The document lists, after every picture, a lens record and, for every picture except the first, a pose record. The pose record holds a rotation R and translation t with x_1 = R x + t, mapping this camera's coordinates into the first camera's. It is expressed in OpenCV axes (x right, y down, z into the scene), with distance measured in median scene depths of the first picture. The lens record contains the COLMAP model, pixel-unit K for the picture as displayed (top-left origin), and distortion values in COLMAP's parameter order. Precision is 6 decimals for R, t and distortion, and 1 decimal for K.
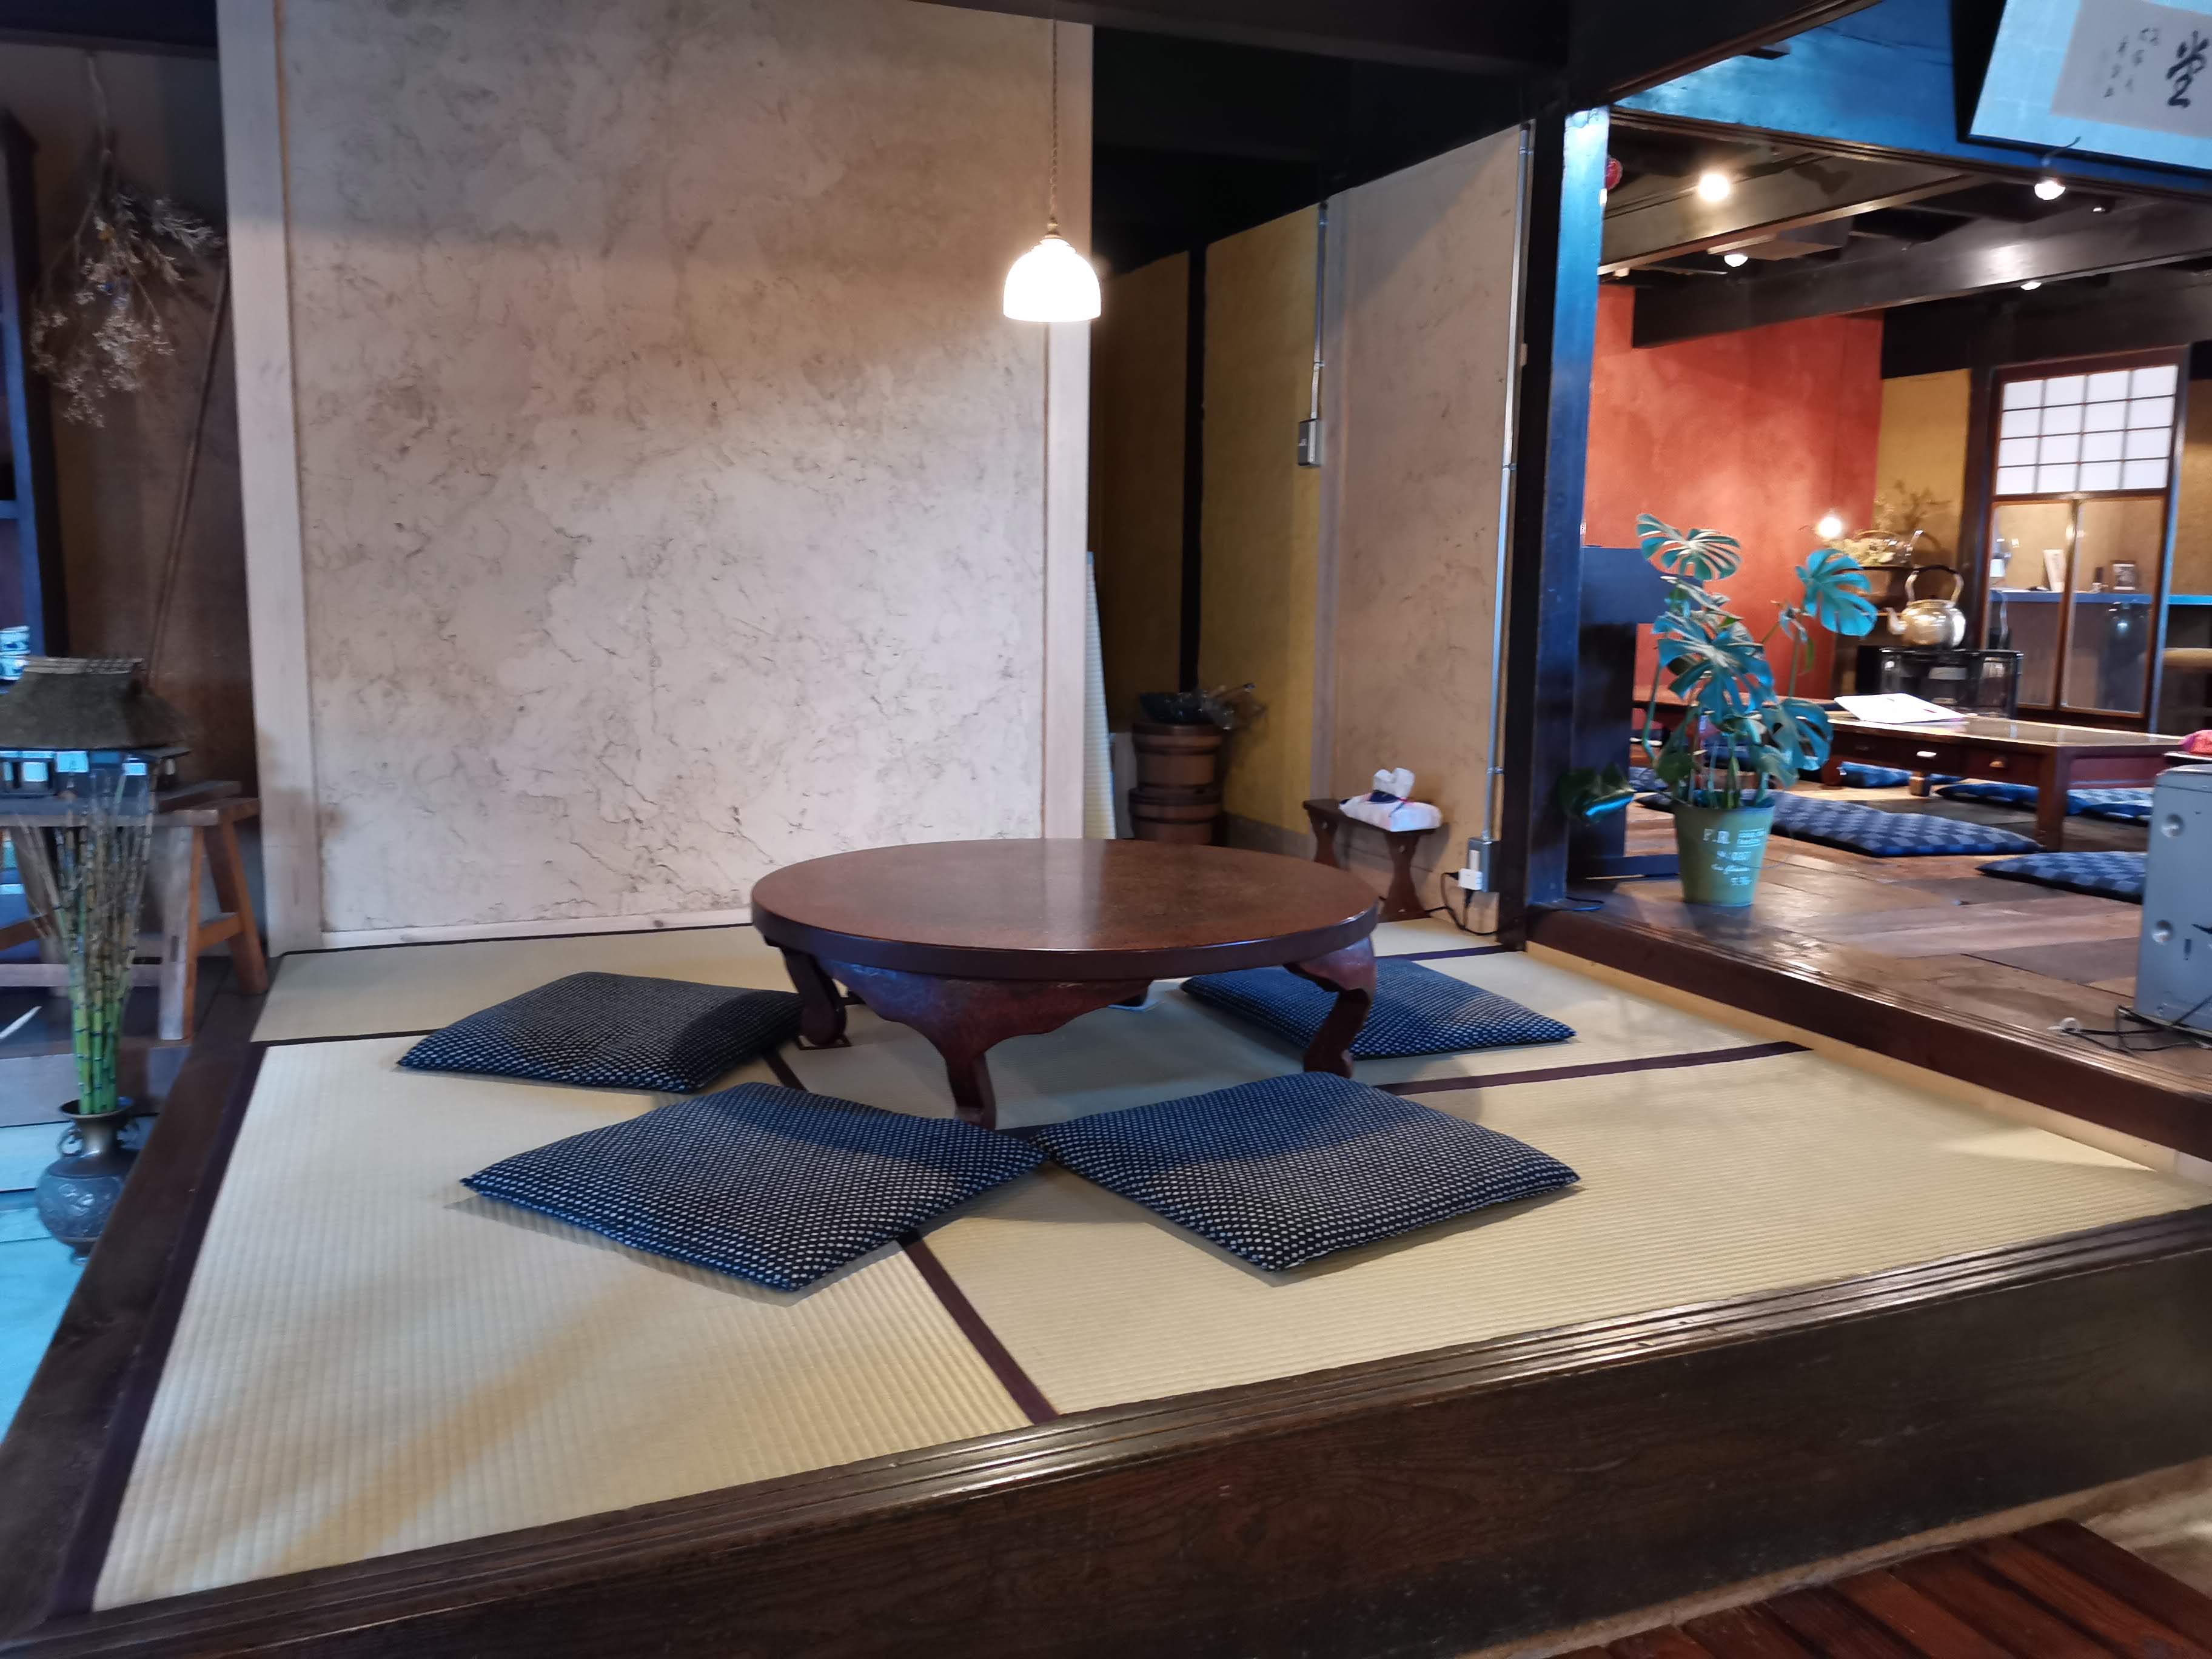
lens RADIAL K [[1720.4, 0, 1108.1], [0, 1720.4, 828.2], [0, 0, 1]] dist [-0.006243, -0.003390]
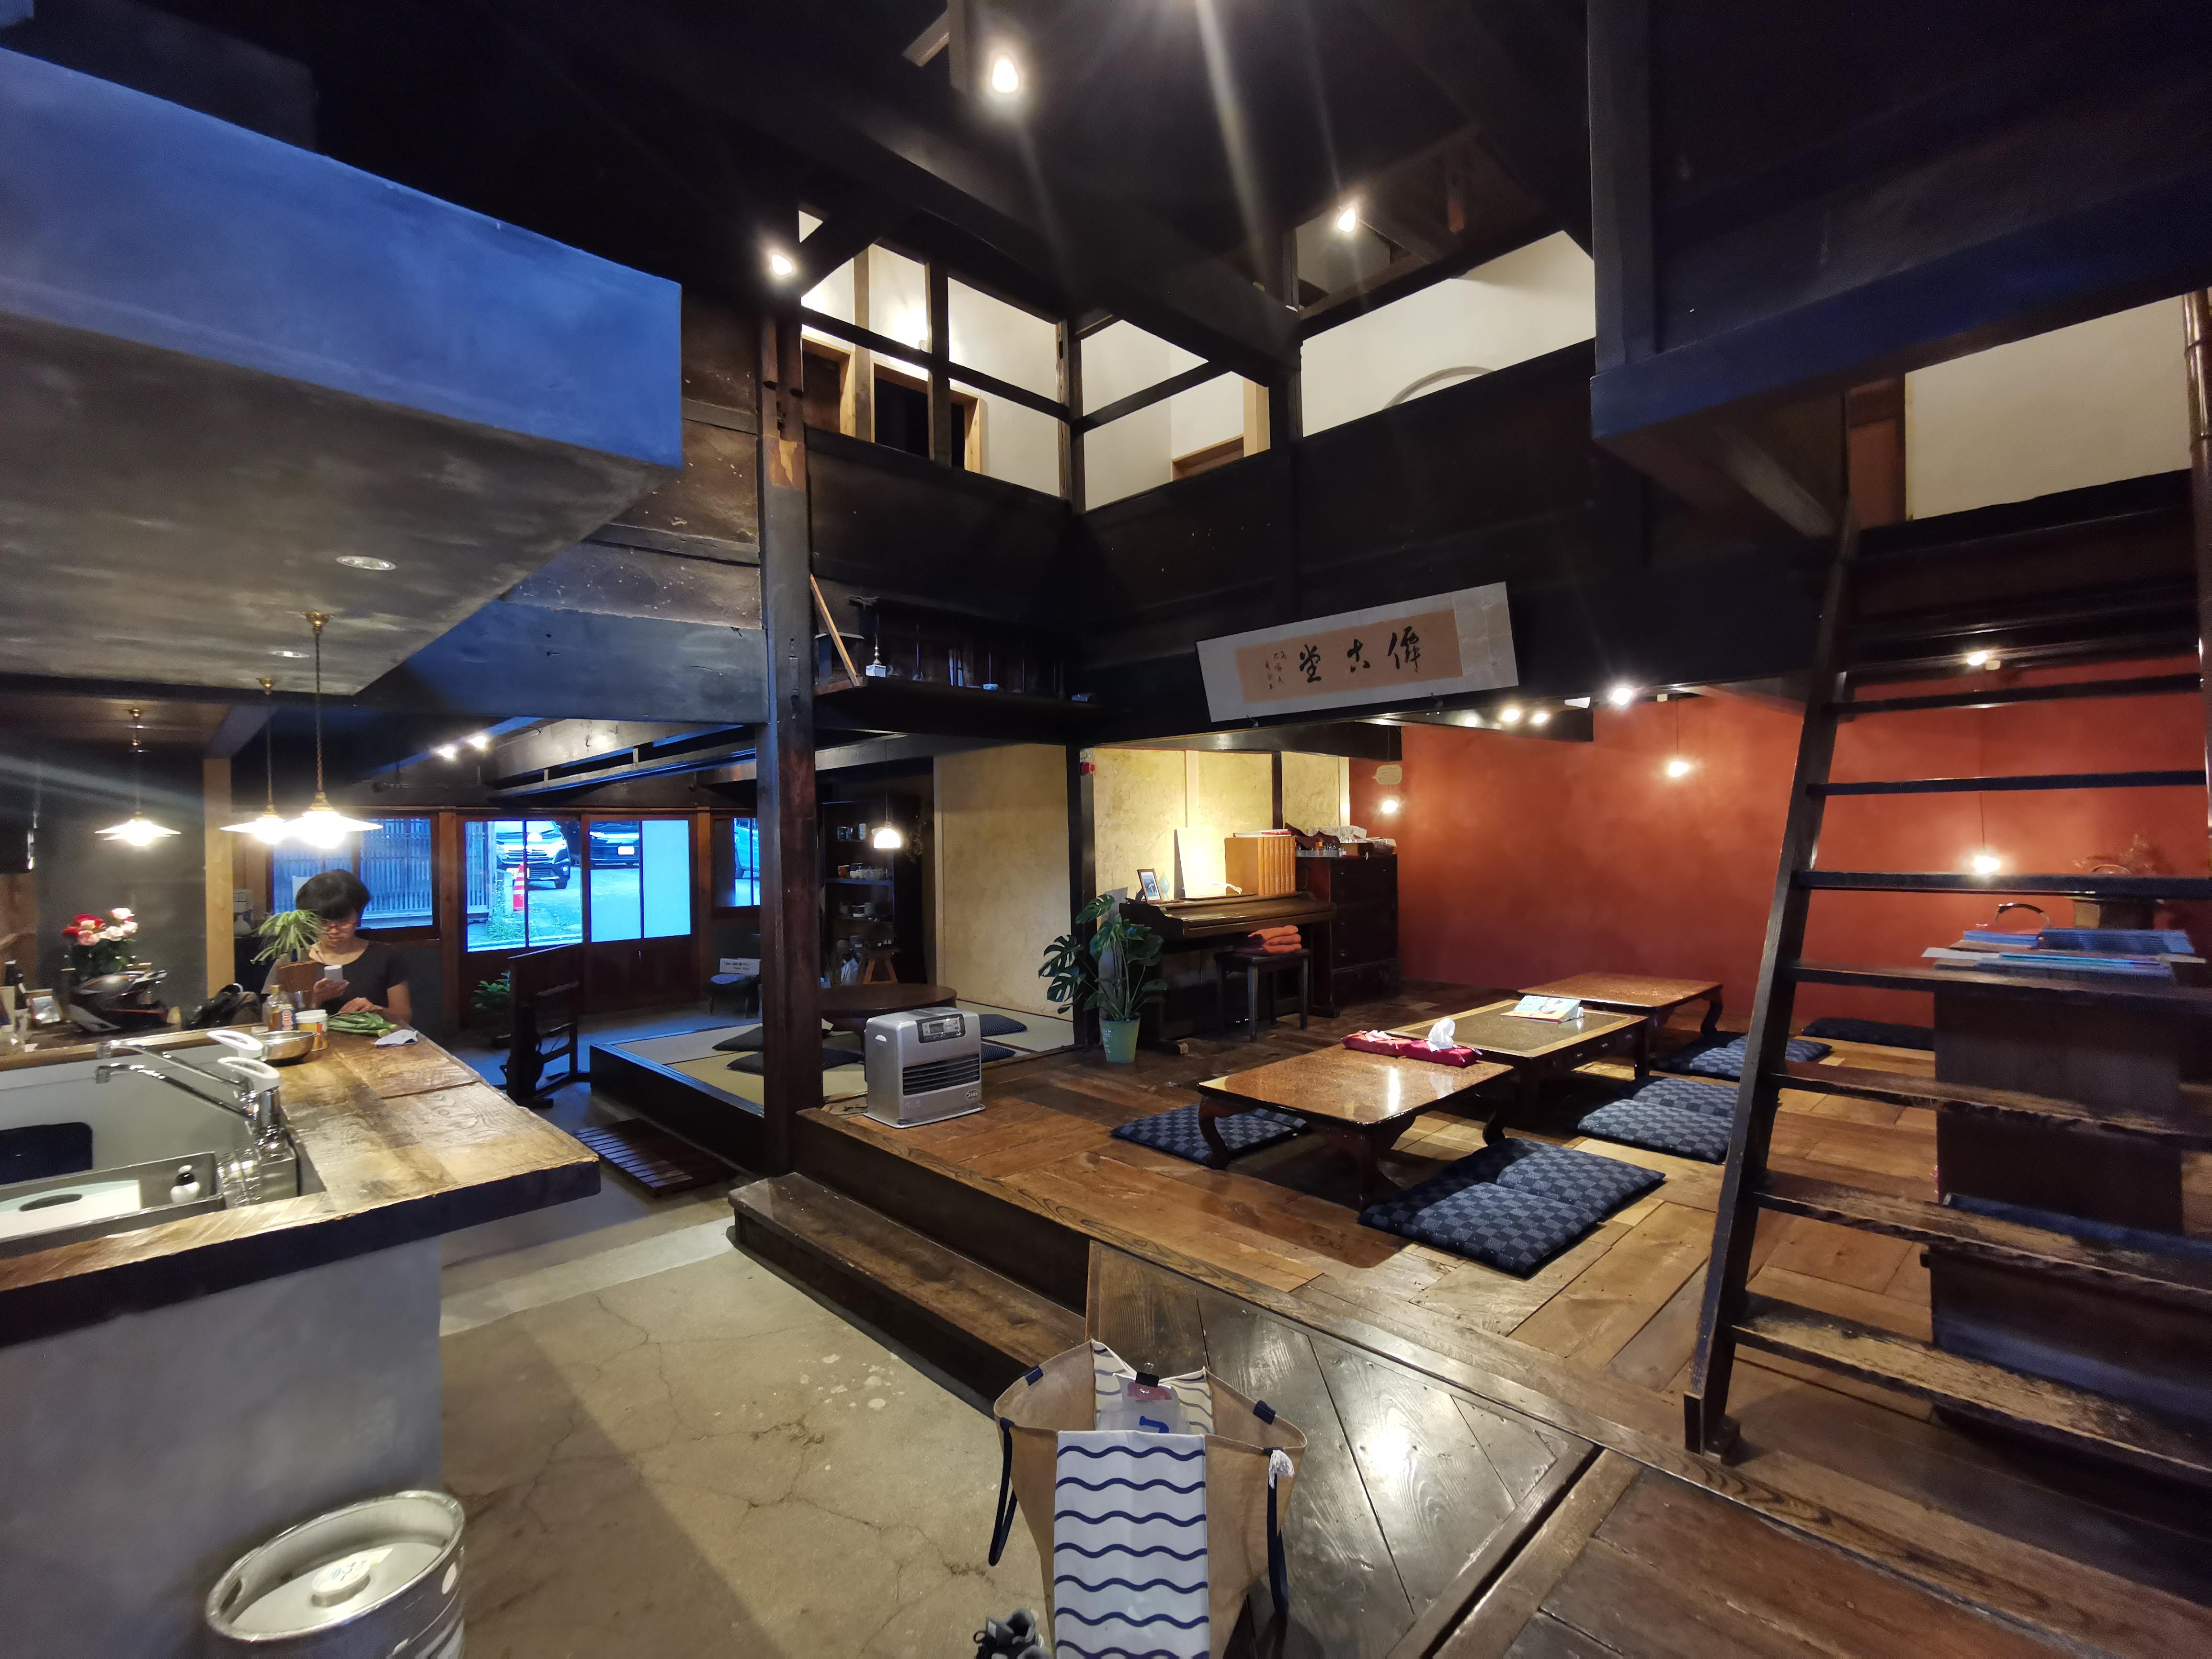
lens RADIAL K [[1008.7, 0, 1106.2], [0, 1008.7, 829.2], [0, 0, 1]] dist [0.000082, 0.000007]
pose [[0.366518, -0.019044, -0.930216, 1.652004], [-0.114431, 0.991277, -0.065381, -0.177735], [0.923347, 0.130409, 0.361142, 0.448328]]
